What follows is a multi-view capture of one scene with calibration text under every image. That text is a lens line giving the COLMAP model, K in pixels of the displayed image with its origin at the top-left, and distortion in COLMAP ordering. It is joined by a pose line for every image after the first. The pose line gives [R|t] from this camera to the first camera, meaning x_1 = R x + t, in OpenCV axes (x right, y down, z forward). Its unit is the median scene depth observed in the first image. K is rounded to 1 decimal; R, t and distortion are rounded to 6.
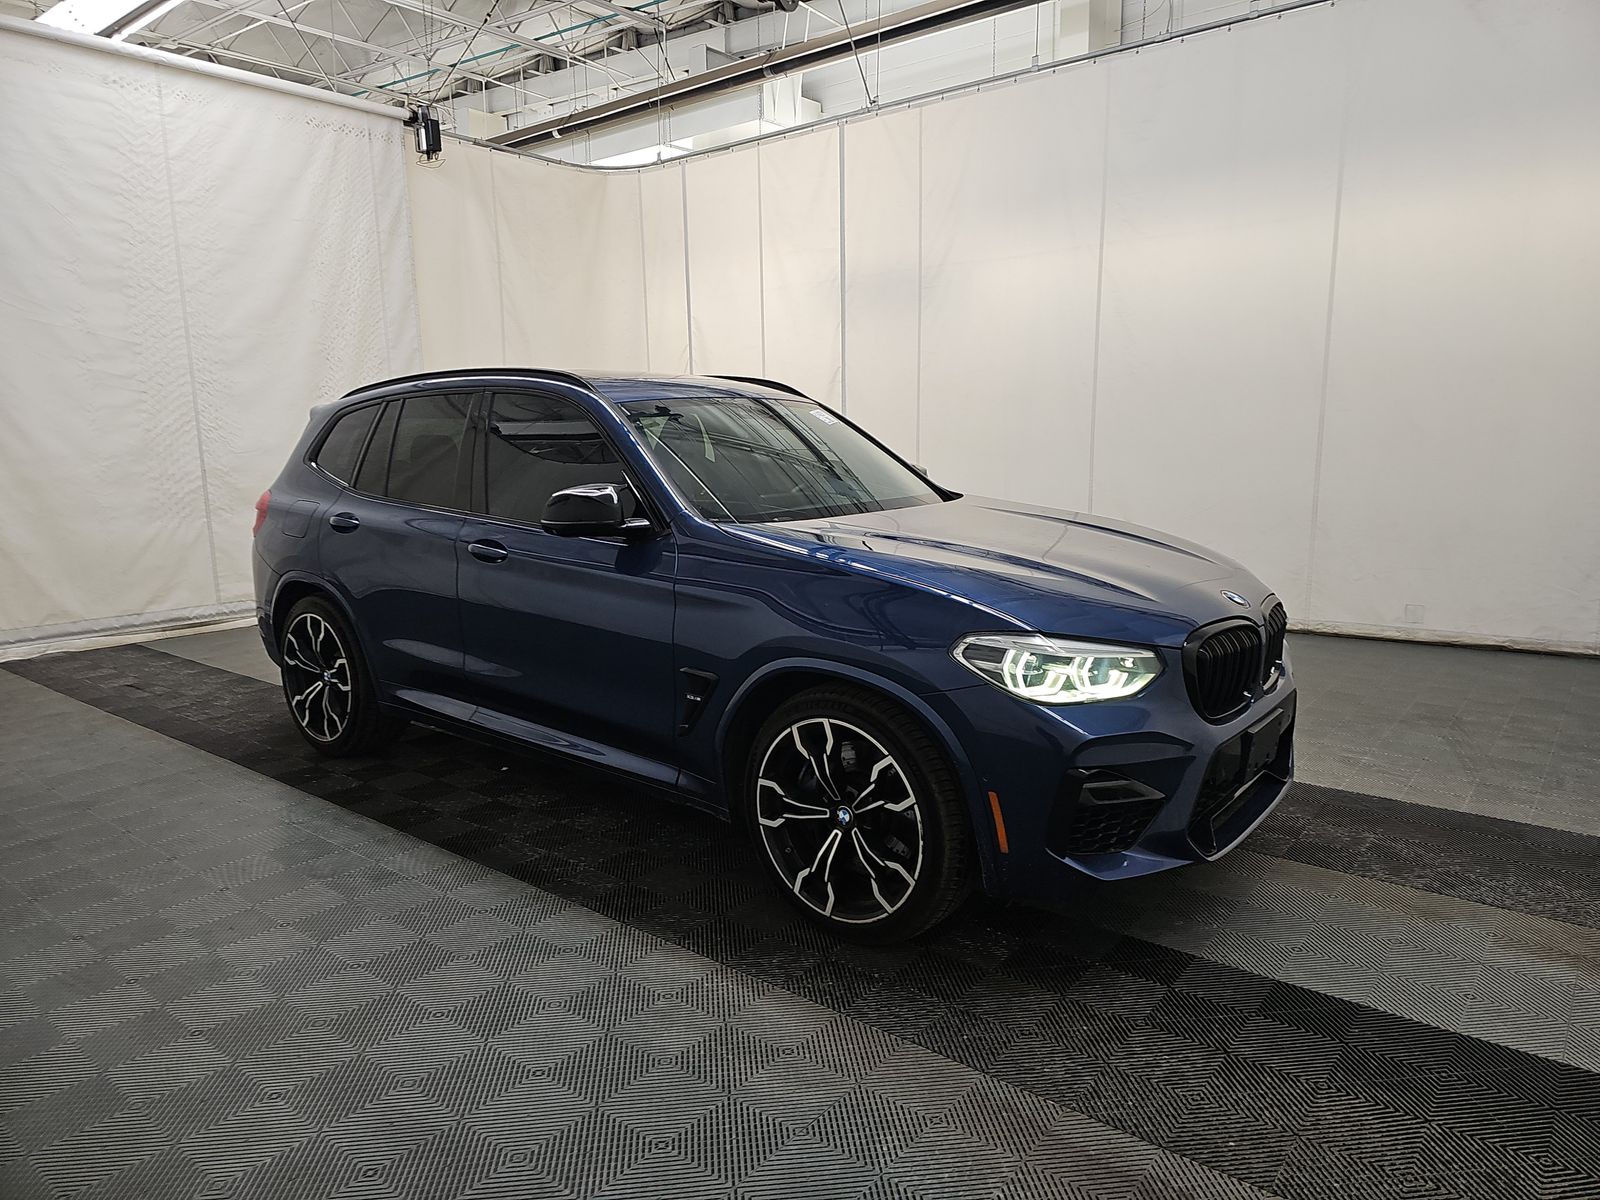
lens RADIAL K [[1051.5, 0, 805.3], [0, 1051.5, 595.2], [0, 0, 1]] dist [0.039254, -0.032032]
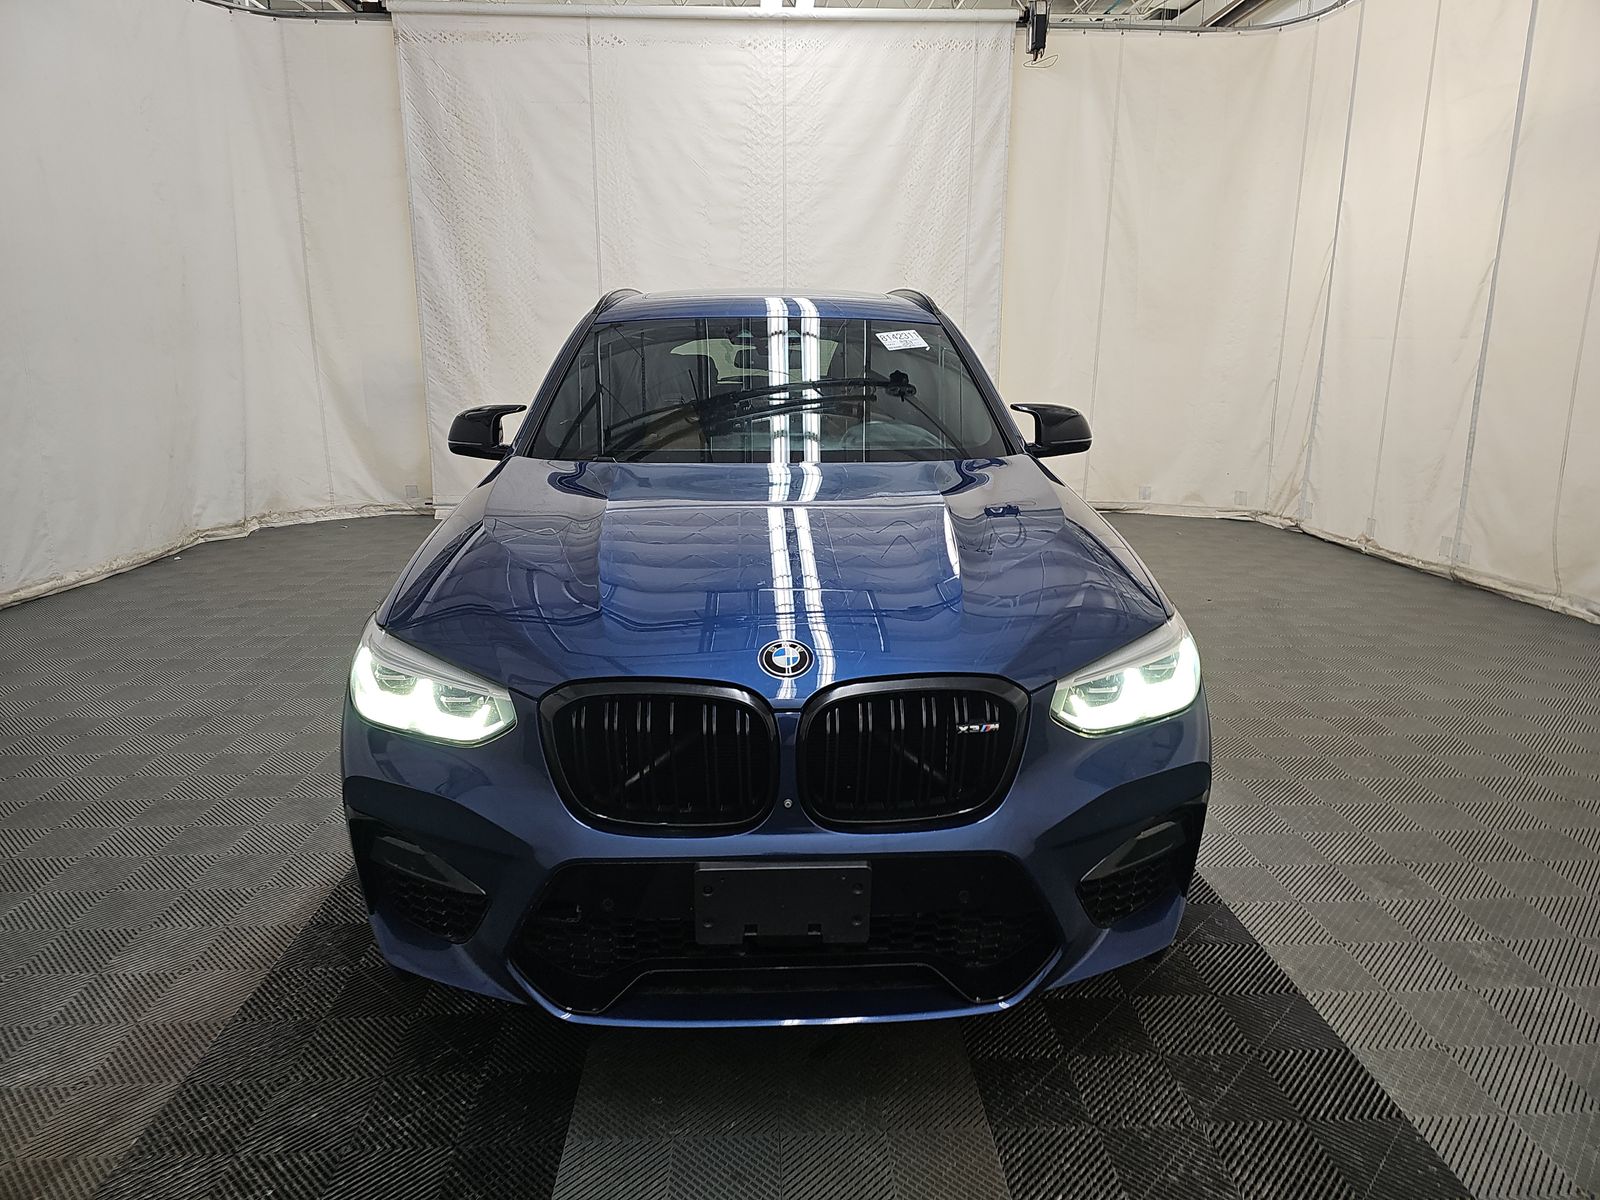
lens RADIAL K [[1051.5, 0, 800.7], [0, 1051.5, 595.2], [0, 0, 1]] dist [0.039254, -0.032032]
pose [[0.658957, 0.186736, -0.728632, 0.338754], [-0.128557, 0.982400, 0.135508, -0.046155], [0.741113, 0.004377, 0.671366, 0.239805]]
